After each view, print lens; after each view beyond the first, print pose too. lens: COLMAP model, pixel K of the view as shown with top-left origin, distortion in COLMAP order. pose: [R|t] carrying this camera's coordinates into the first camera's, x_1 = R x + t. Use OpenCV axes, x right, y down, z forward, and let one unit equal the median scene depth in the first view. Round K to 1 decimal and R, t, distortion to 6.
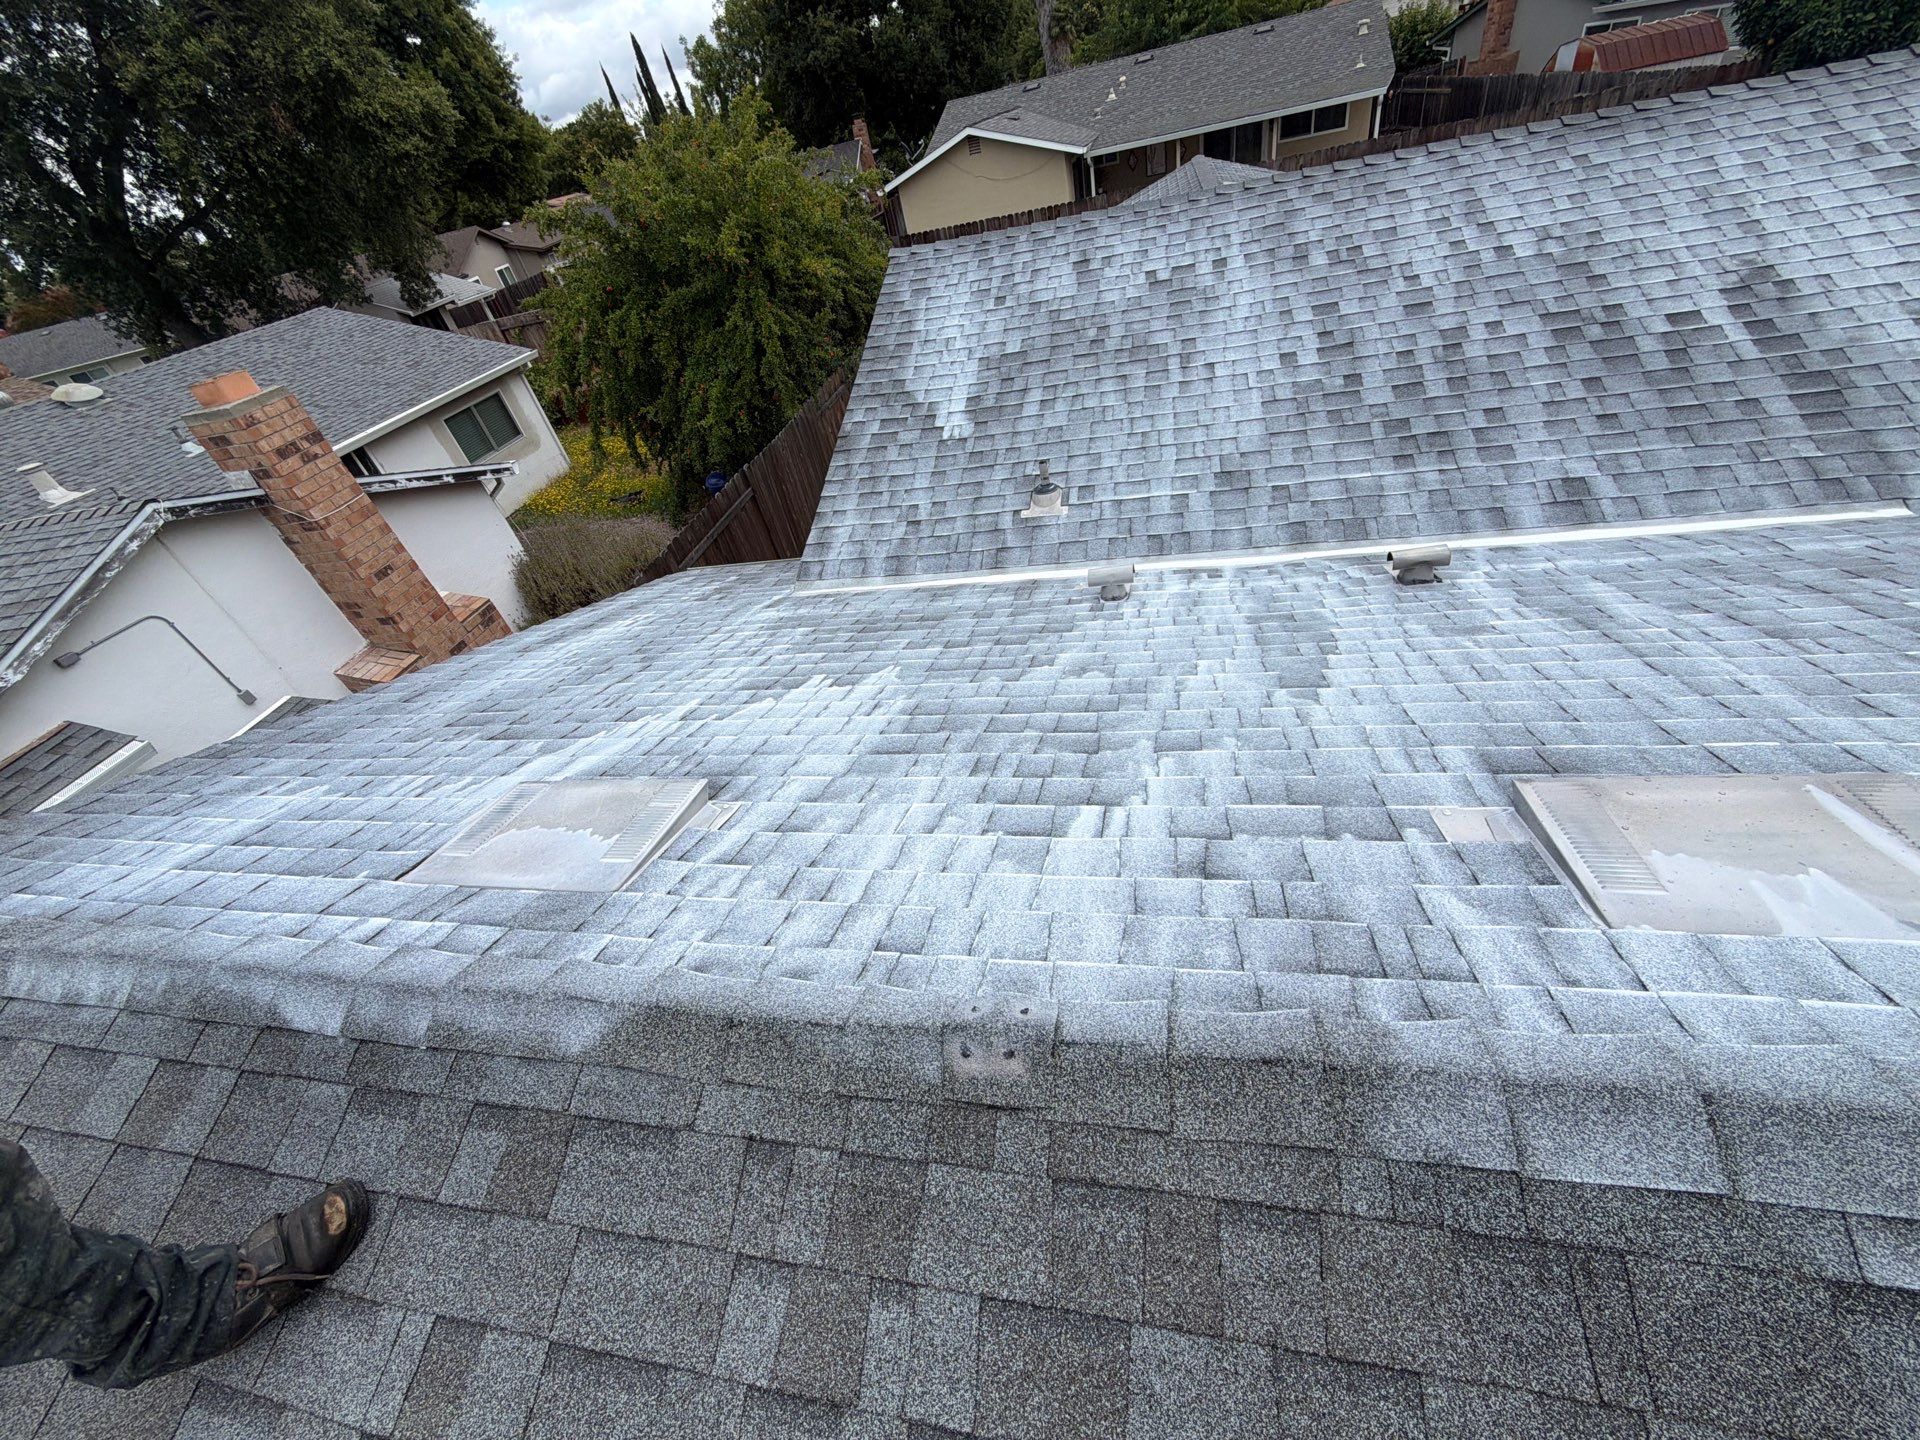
lens RADIAL K [[761.4, 0, 960.8], [0, 761.4, 723.3], [0, 0, 1]] dist [0.000054, 0.000086]
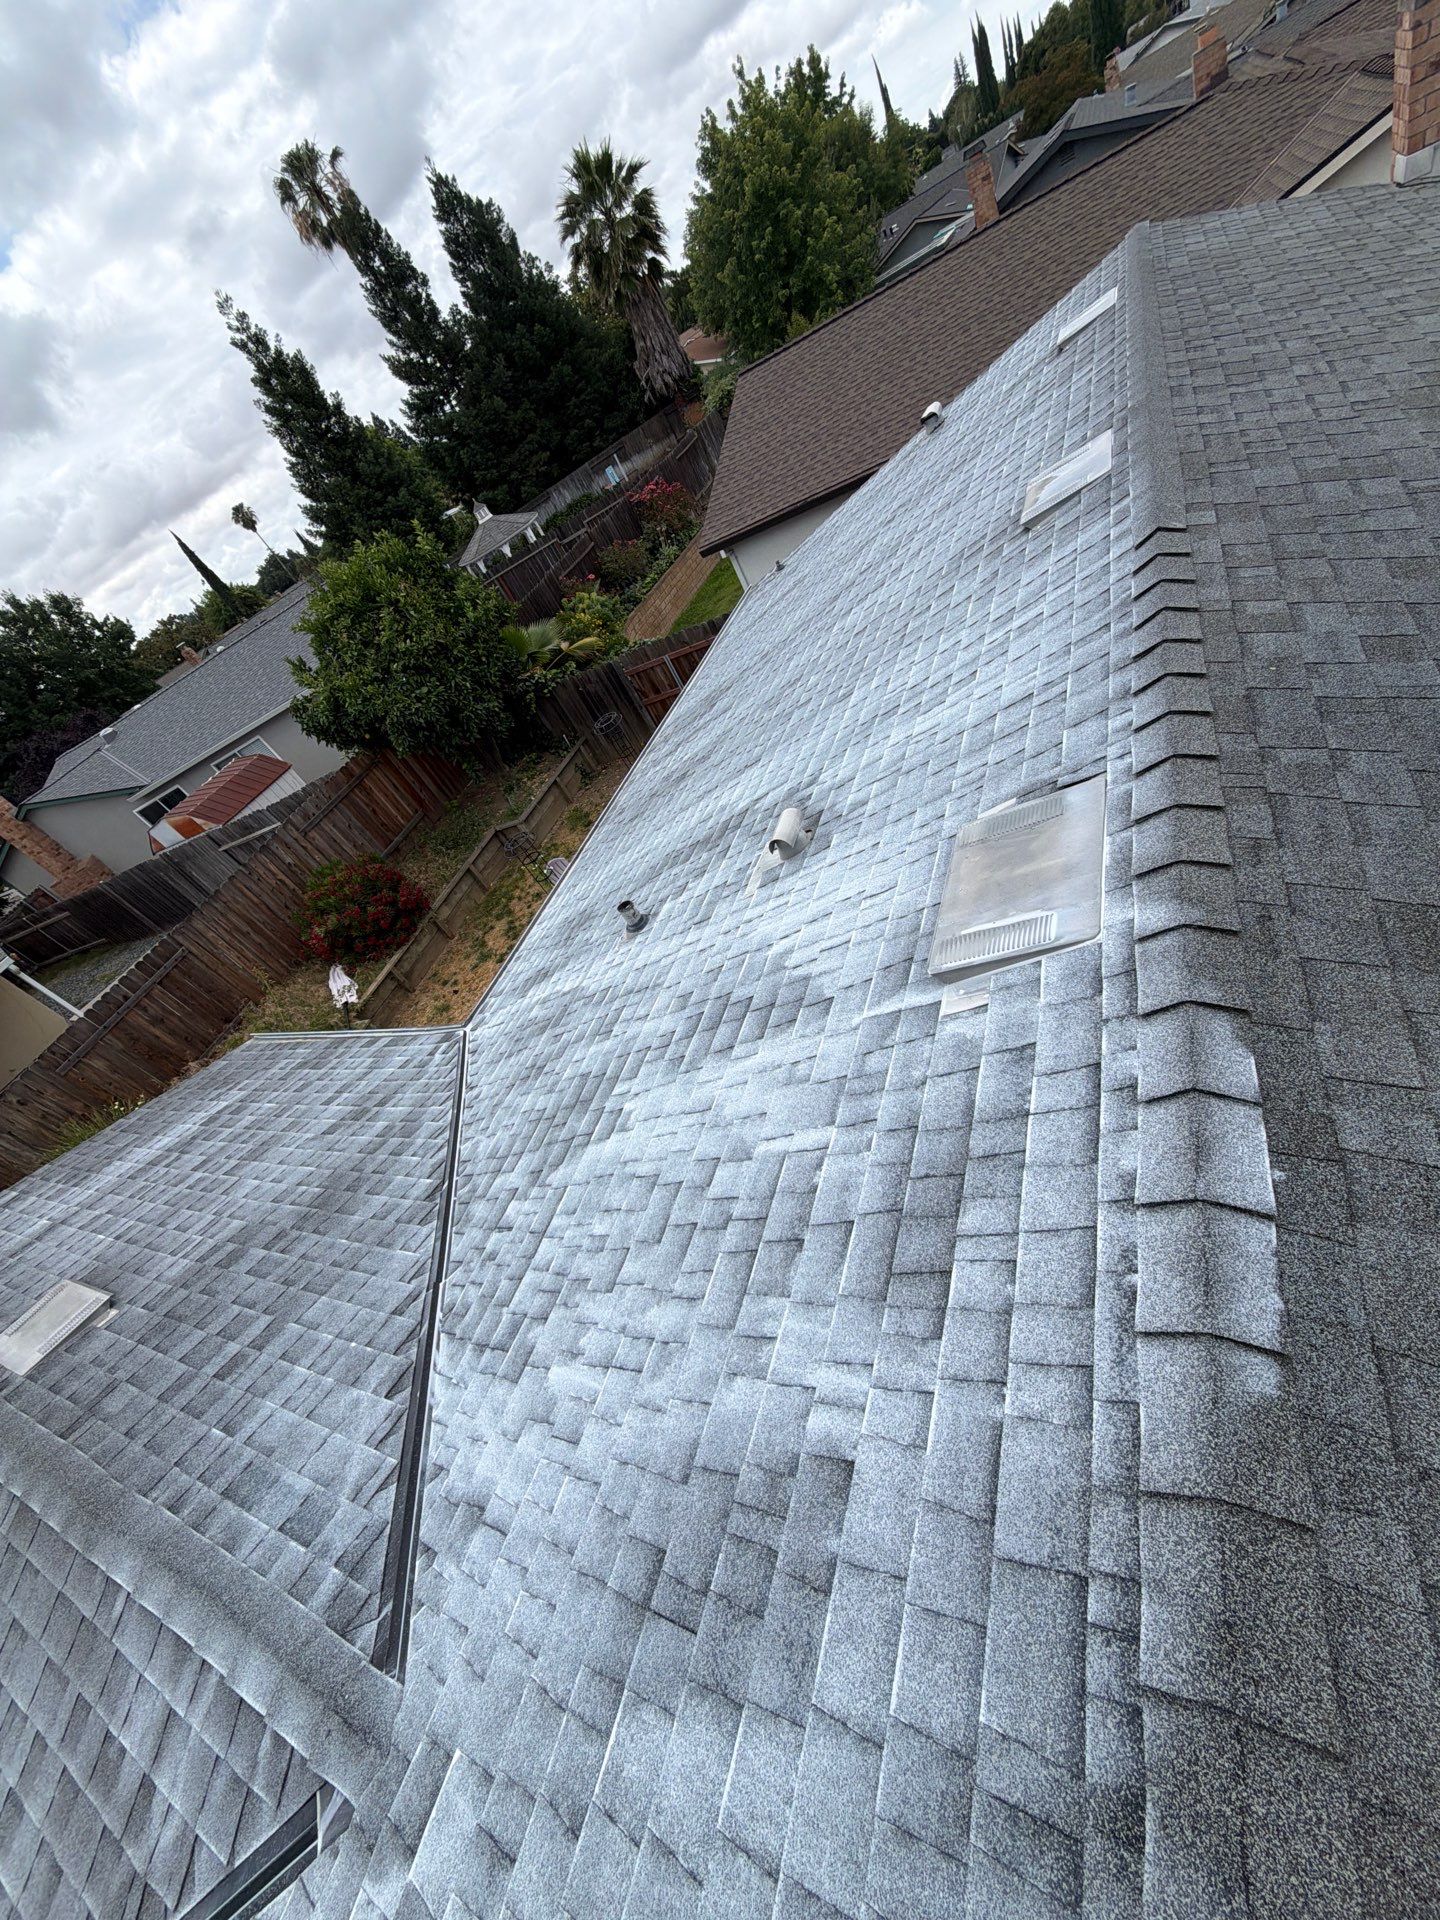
lens RADIAL K [[764.4, 0, 720.0], [0, 764.4, 960.0], [0, 0, 1]] dist [0.000363, -0.000208]
pose [[0.238614, -0.563489, 0.790913, 0.523322], [0.878948, 0.471628, 0.070840, -1.096697], [-0.412934, 0.678268, 0.607814, 1.026129]]
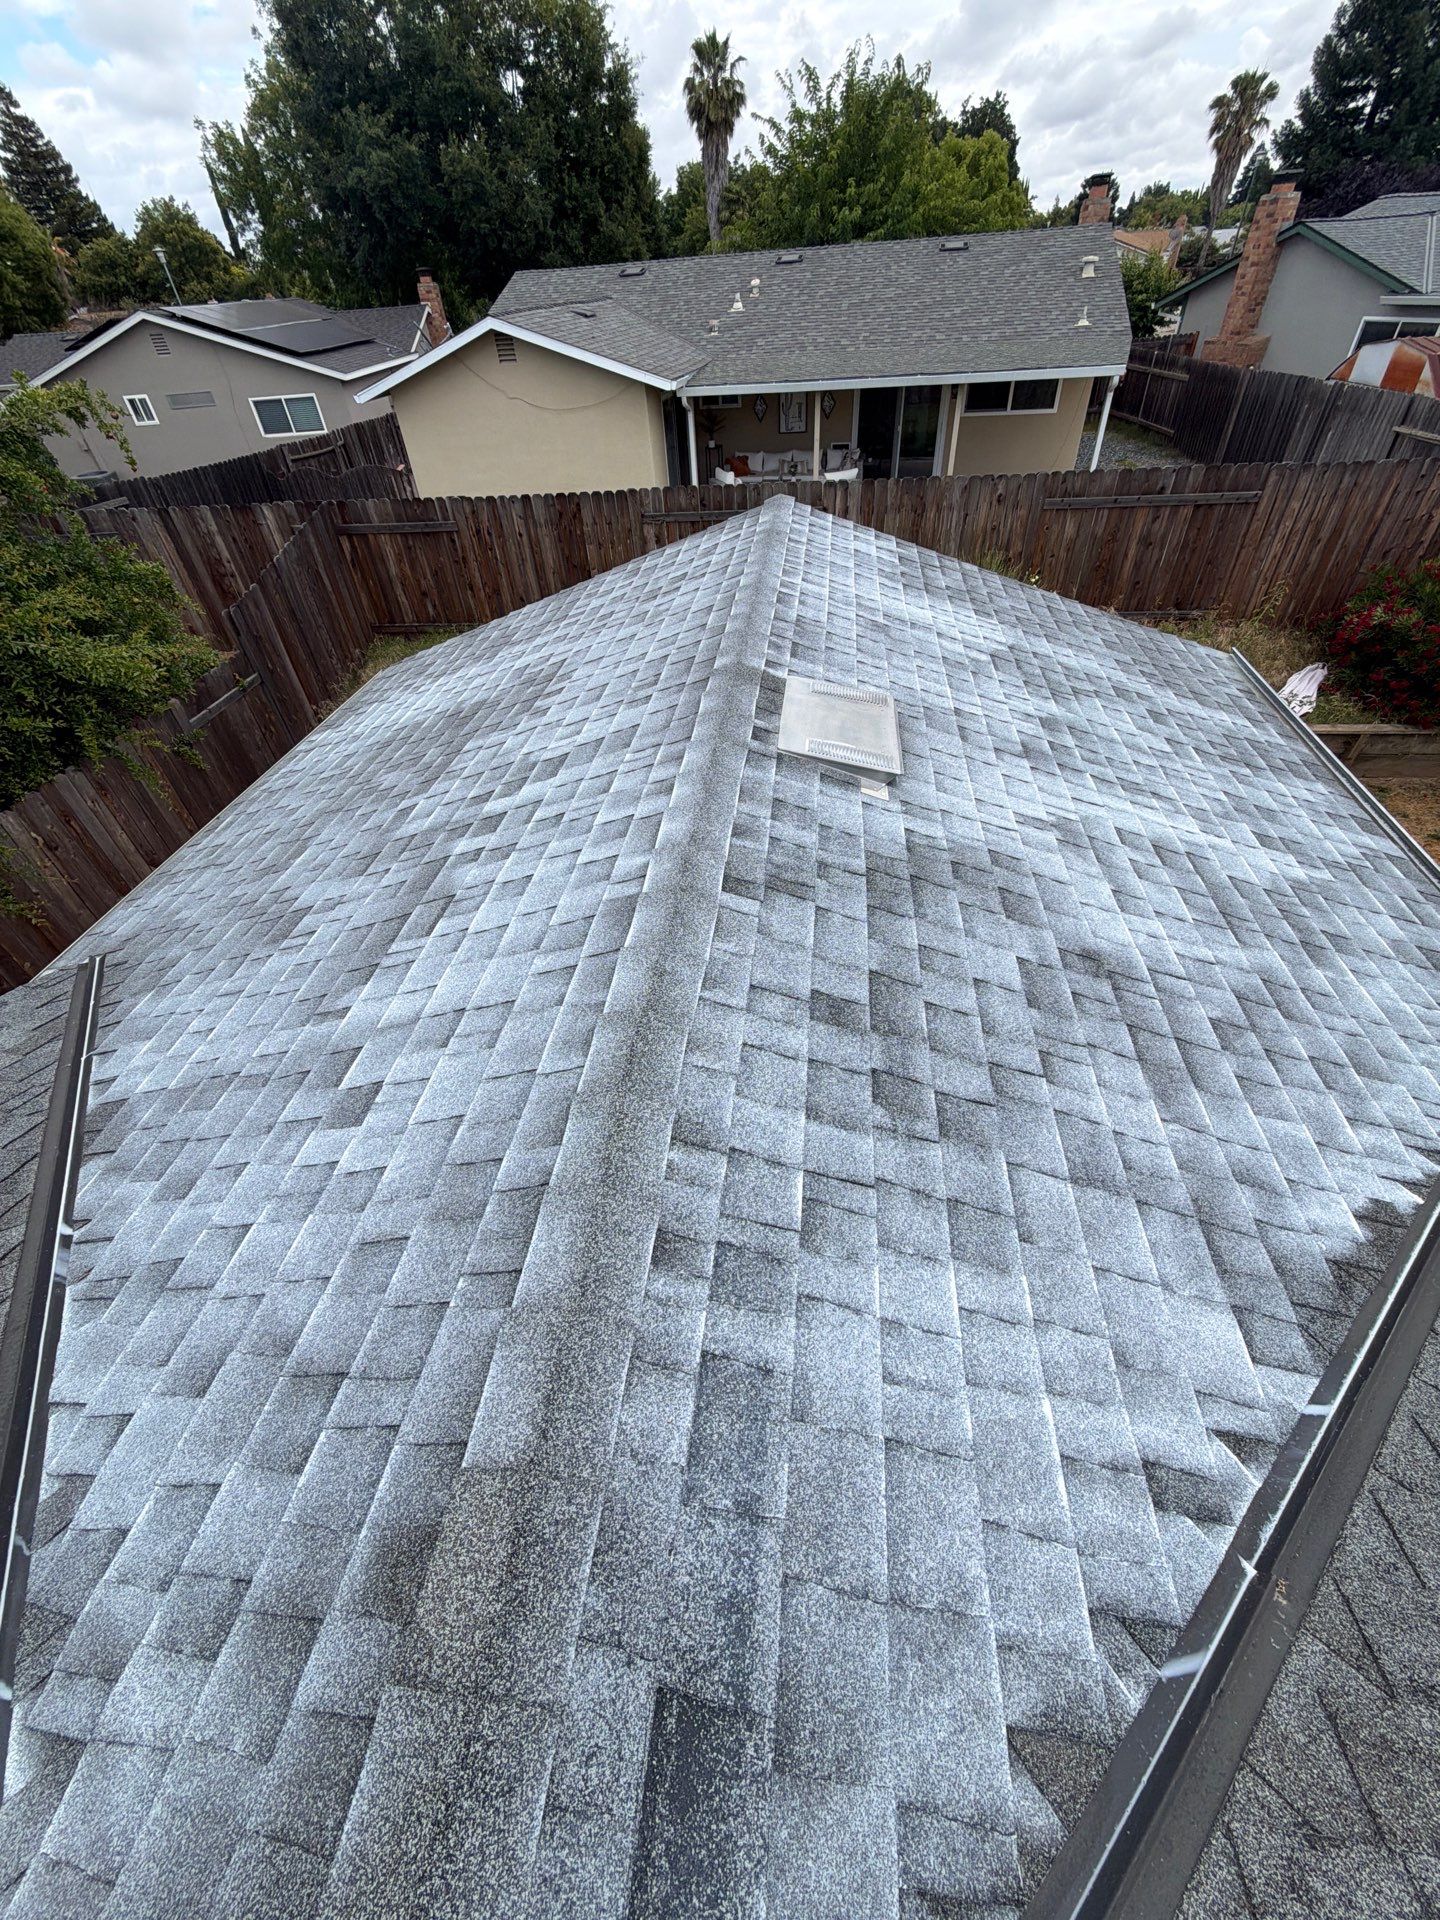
lens RADIAL K [[765.1, 0, 720.0], [0, 765.1, 960.0], [0, 0, 1]] dist [0.002109, -0.000200]
pose [[0.988755, 0.055617, 0.138818, 0.622042], [-0.060497, 0.997681, 0.031184, -1.332153], [-0.136762, -0.039231, 0.989827, 1.538212]]
